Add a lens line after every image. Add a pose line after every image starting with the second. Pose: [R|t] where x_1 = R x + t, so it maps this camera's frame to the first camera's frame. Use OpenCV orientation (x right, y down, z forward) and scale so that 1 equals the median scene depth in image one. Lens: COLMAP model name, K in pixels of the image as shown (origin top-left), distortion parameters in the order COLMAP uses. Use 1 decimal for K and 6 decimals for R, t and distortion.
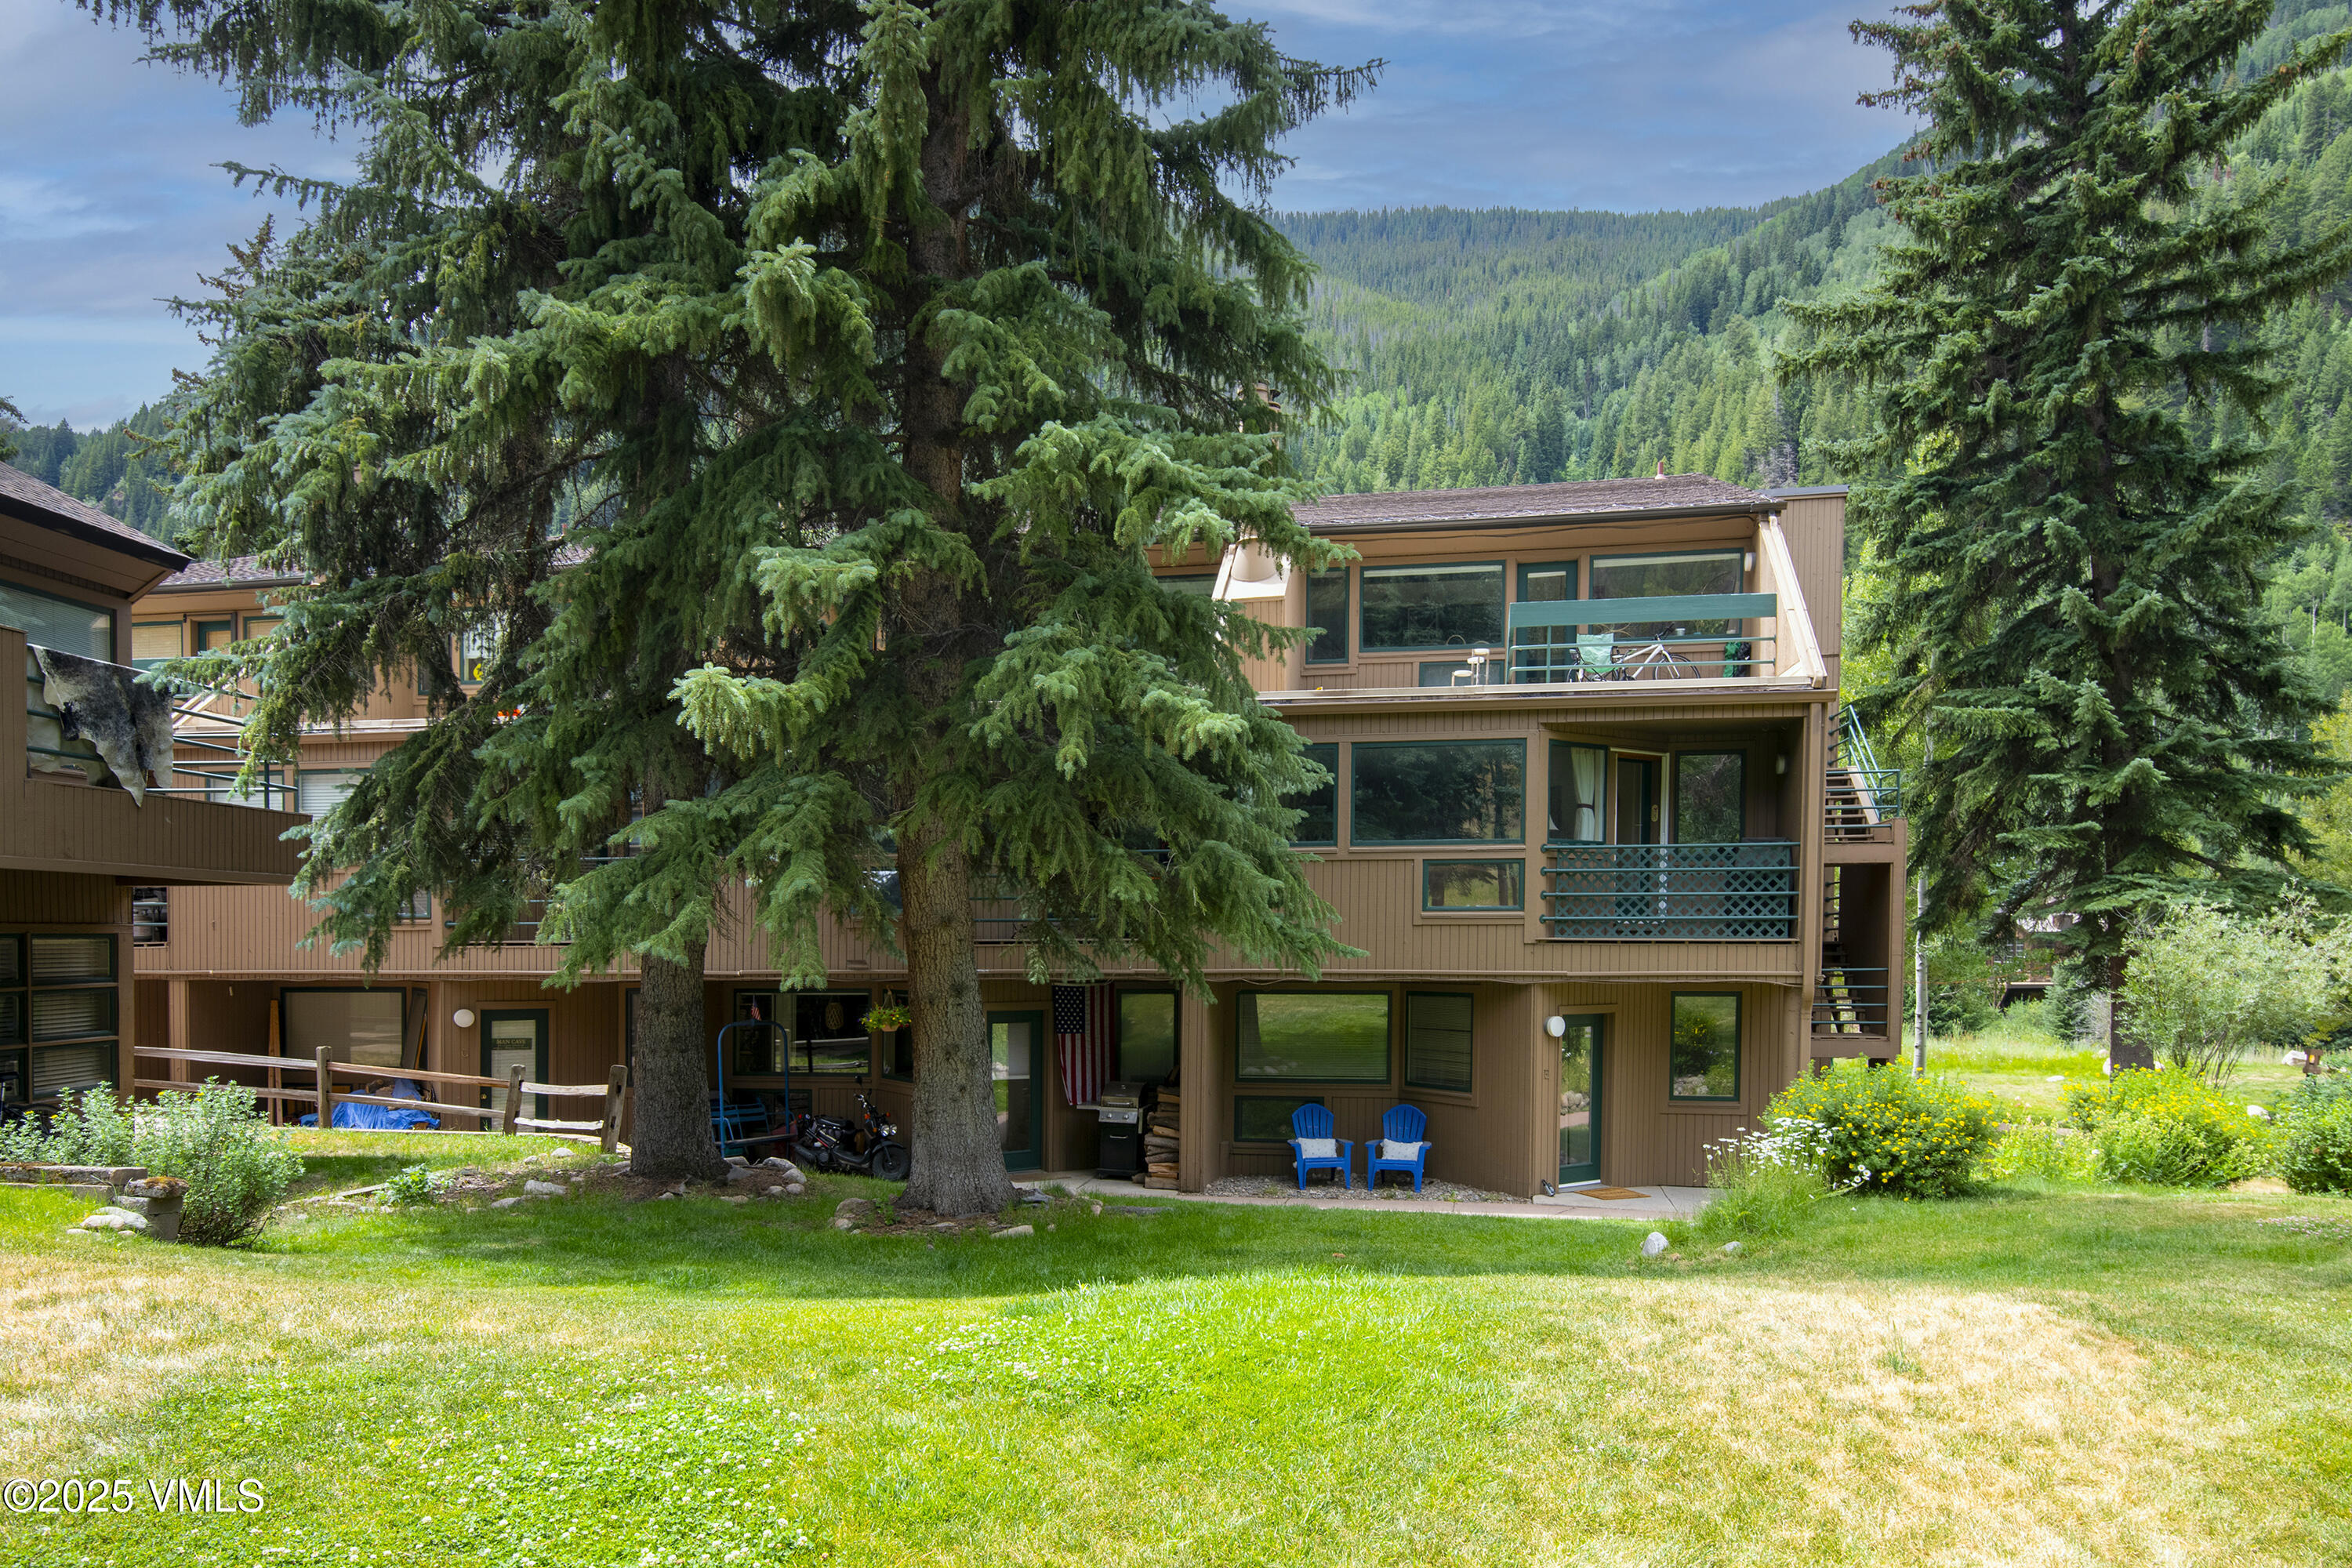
lens RADIAL K [[1533.1, 0, 1157.3], [0, 1533.1, 914.0], [0, 0, 1]] dist [0.010657, 0.003899]
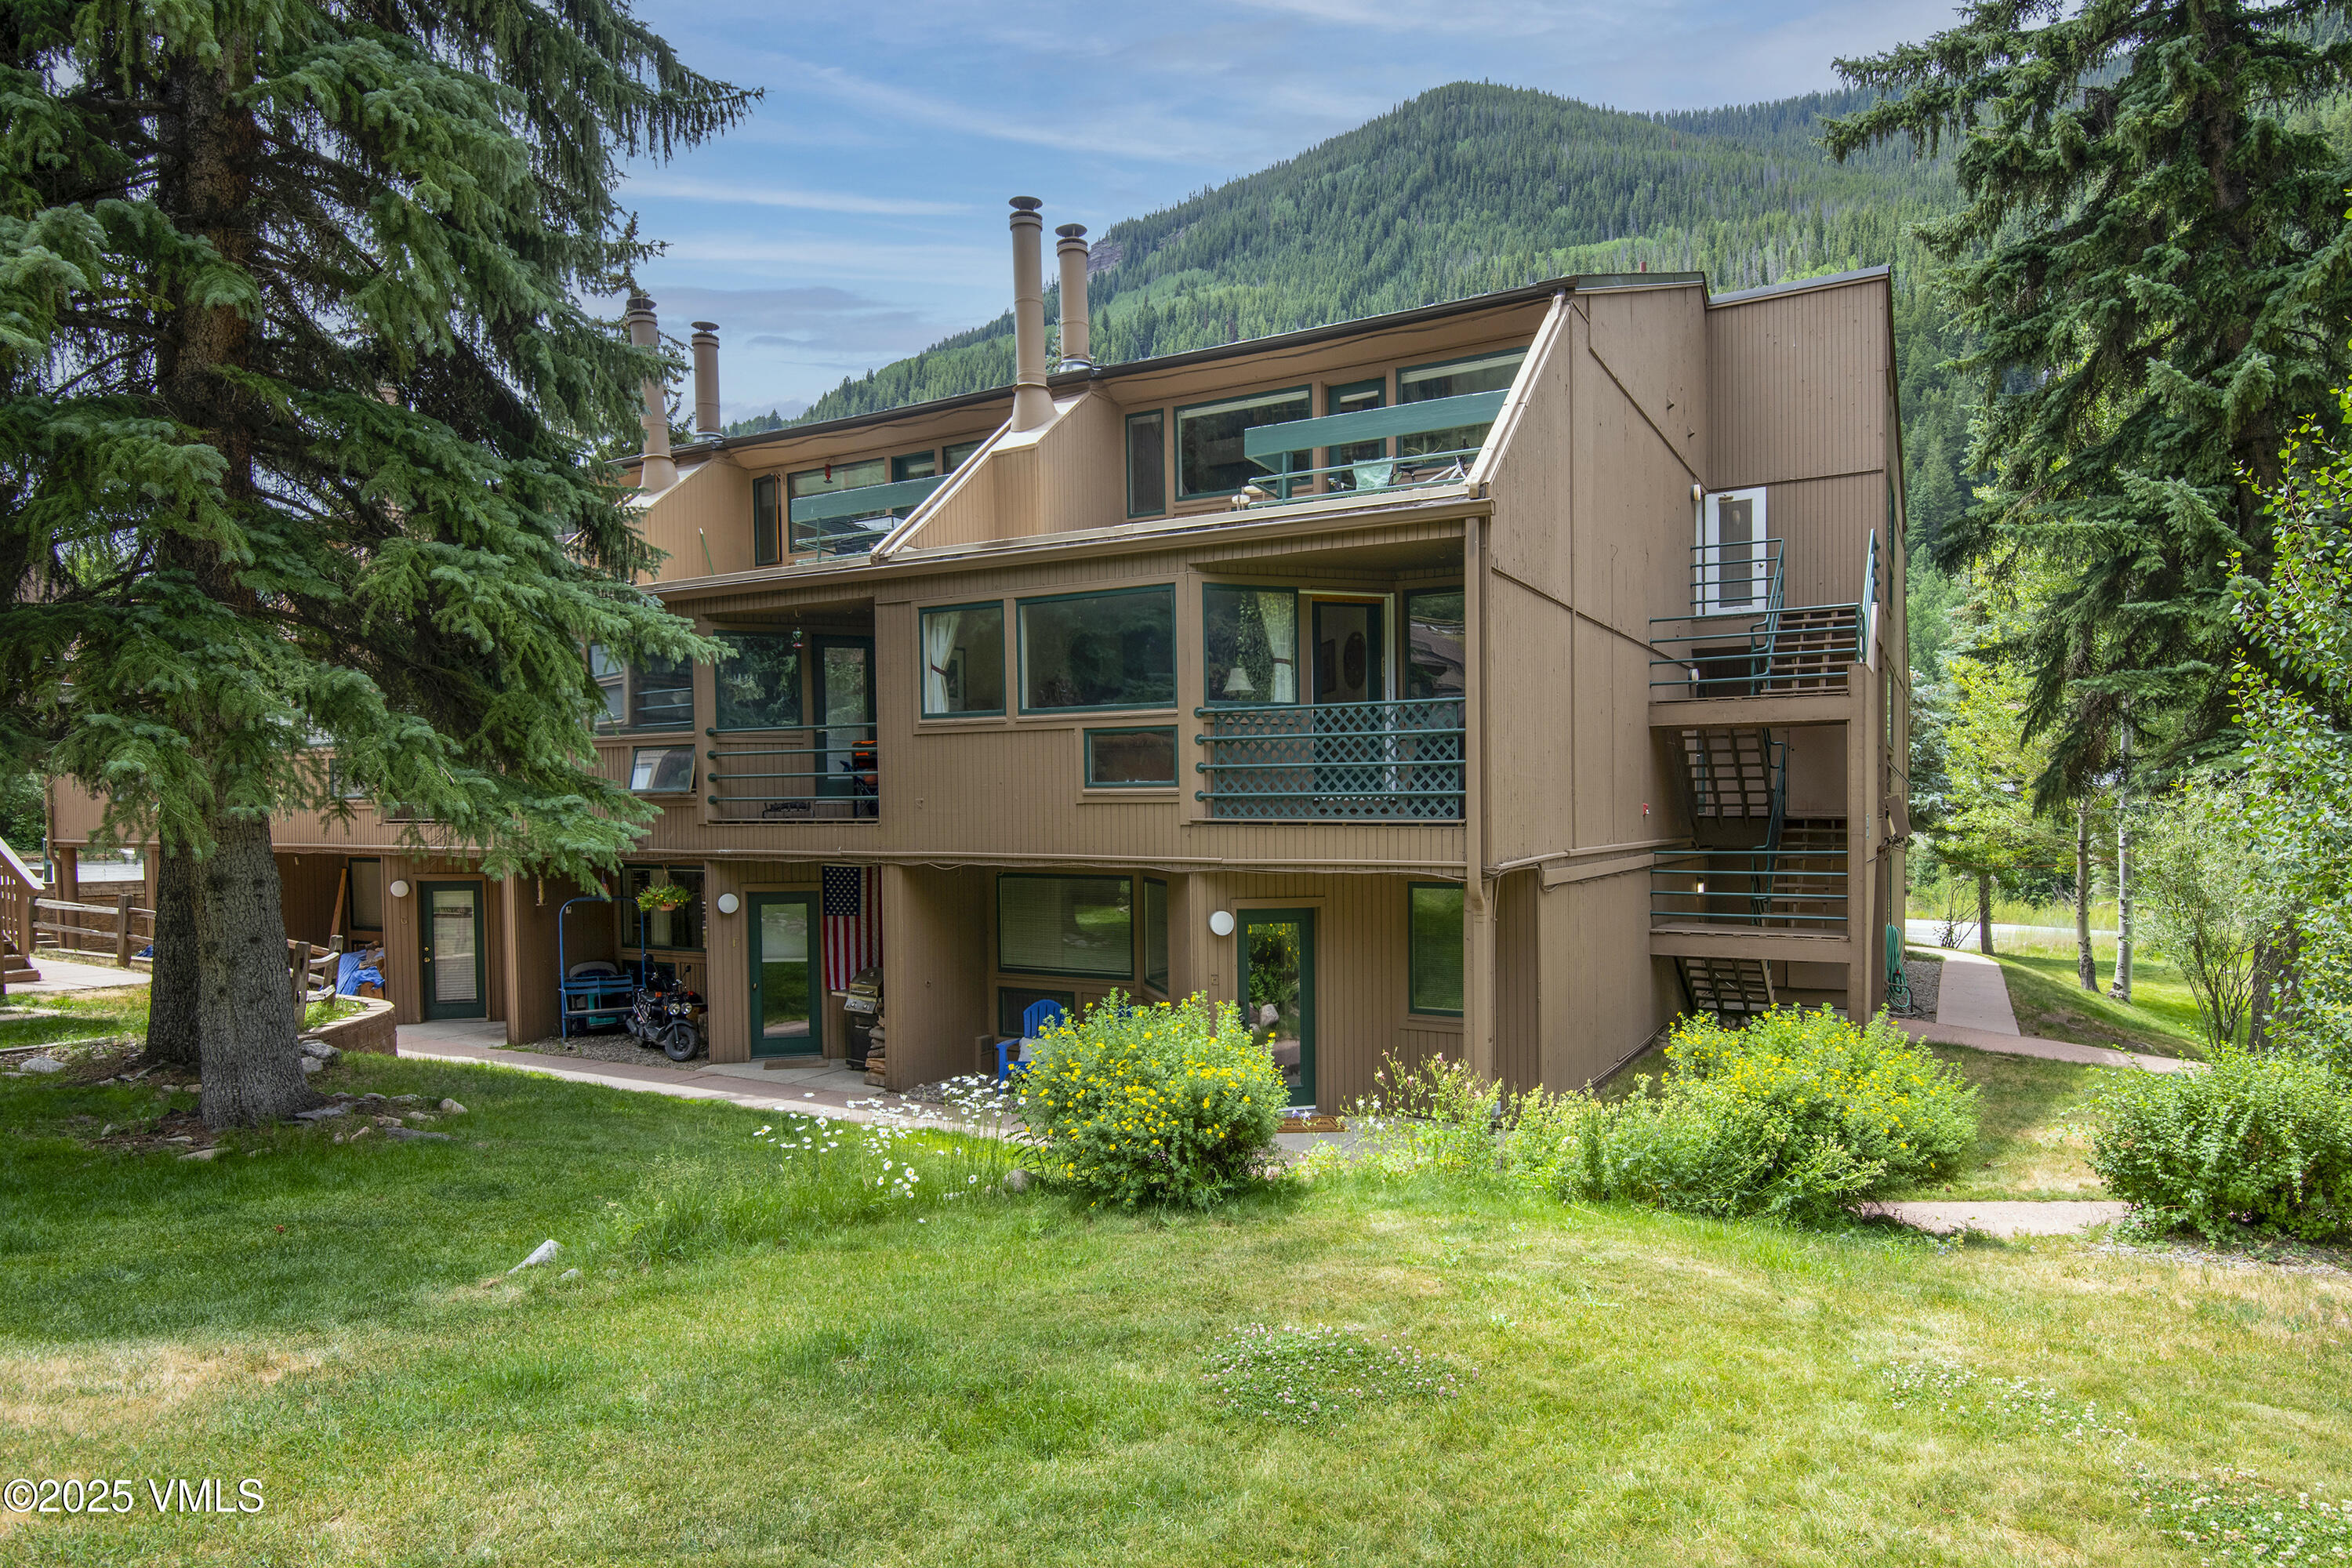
lens RADIAL K [[1385.2, 0, 1176.1], [0, 1385.2, 789.9], [0, 0, 1]] dist [-0.004405, -0.004478]
pose [[0.955794, -0.006773, -0.293961, 0.457384], [0.008365, 0.999956, 0.004158, -0.003309], [0.293920, -0.006433, 0.955809, 0.264263]]
